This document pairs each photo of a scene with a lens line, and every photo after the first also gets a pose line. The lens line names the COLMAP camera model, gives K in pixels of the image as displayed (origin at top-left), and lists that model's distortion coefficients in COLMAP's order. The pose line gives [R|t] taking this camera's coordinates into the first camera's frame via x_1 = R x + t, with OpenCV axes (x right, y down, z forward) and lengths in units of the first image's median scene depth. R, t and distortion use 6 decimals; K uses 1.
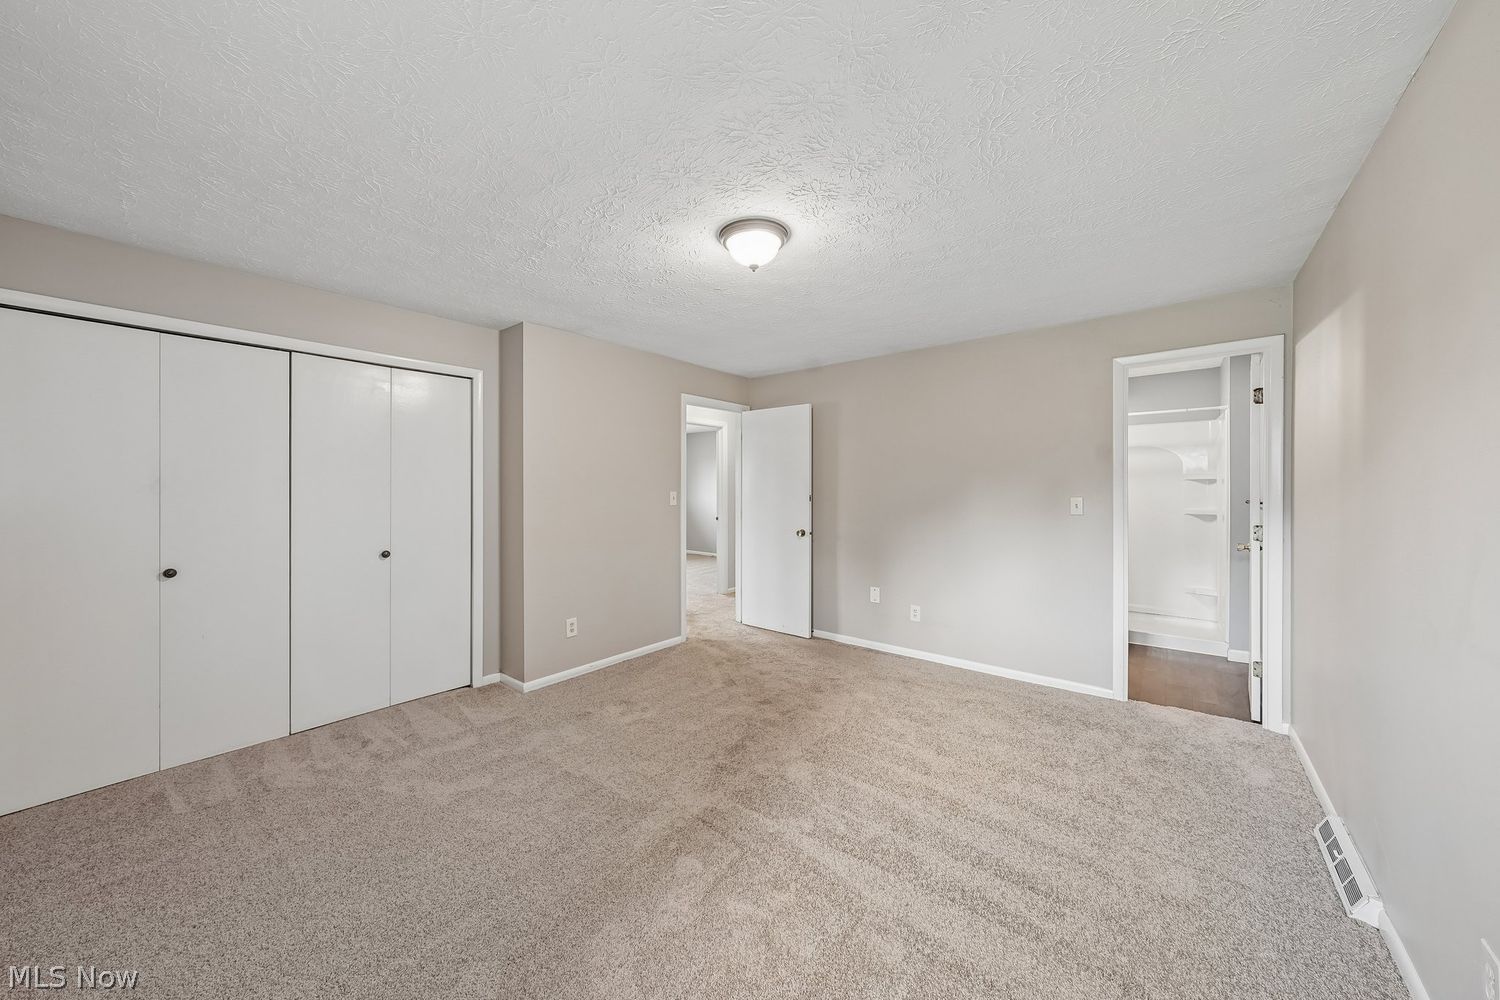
lens RADIAL K [[520.9, 0, 743.5], [0, 520.9, 493.2], [0, 0, 1]] dist [-0.000958, -0.000003]
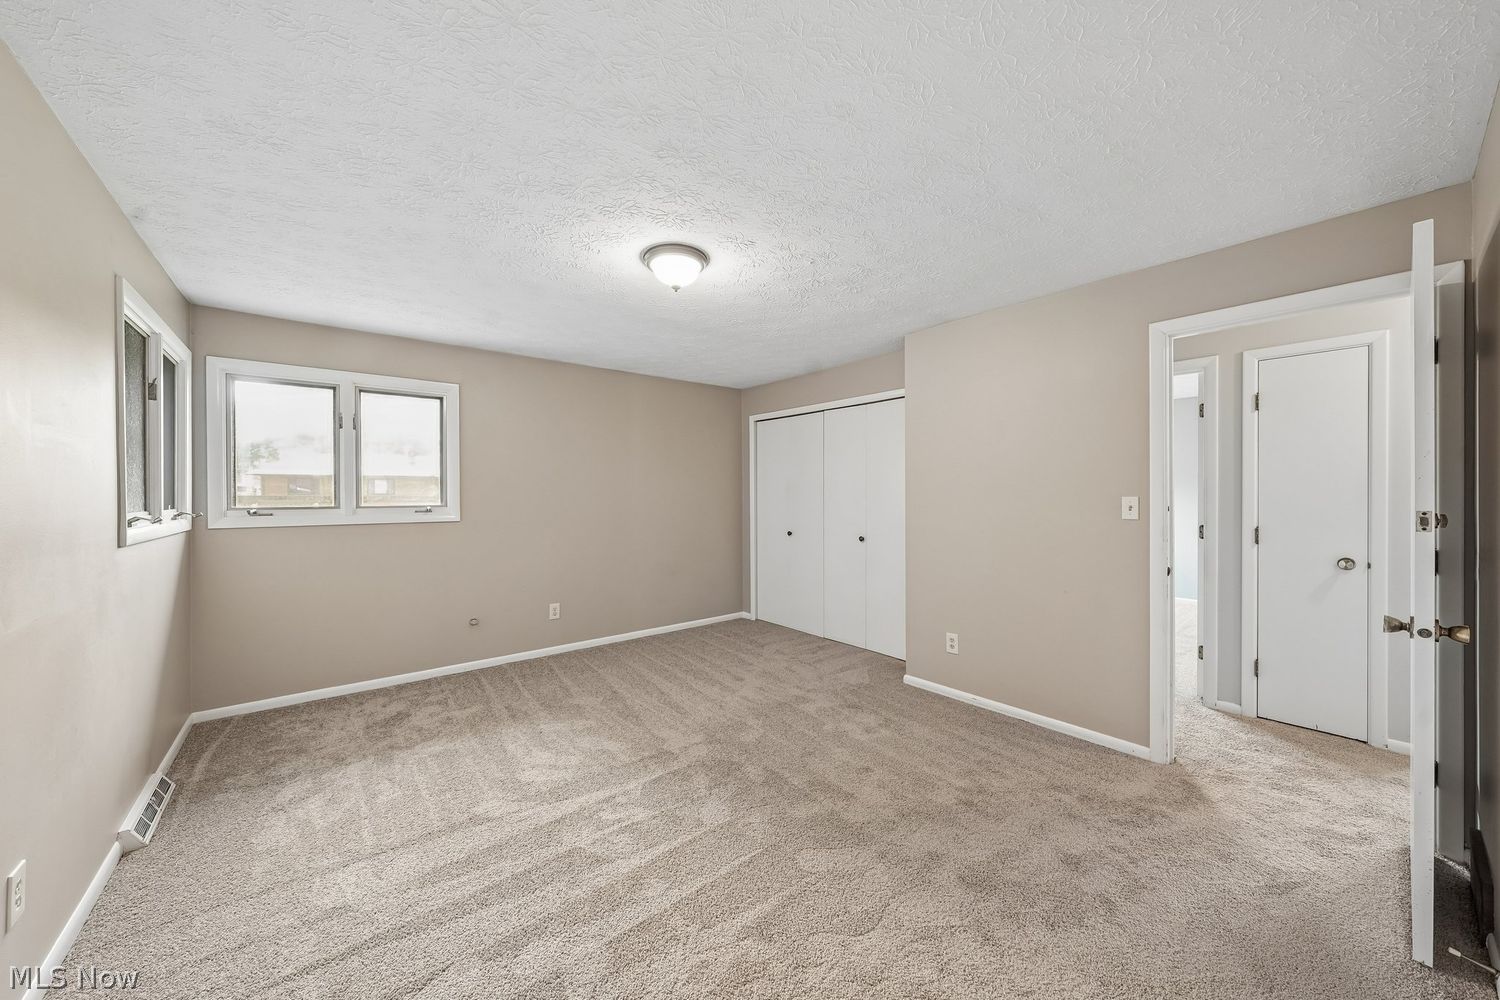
lens RADIAL K [[520.9, 0, 743.5], [0, 520.9, 493.2], [0, 0, 1]] dist [-0.000958, -0.000003]
pose [[-0.200932, 0.000728, -0.979605, 0.646434], [-0.001887, 0.999998, 0.001130, -0.008323], [0.979603, 0.002075, -0.200930, 0.821335]]
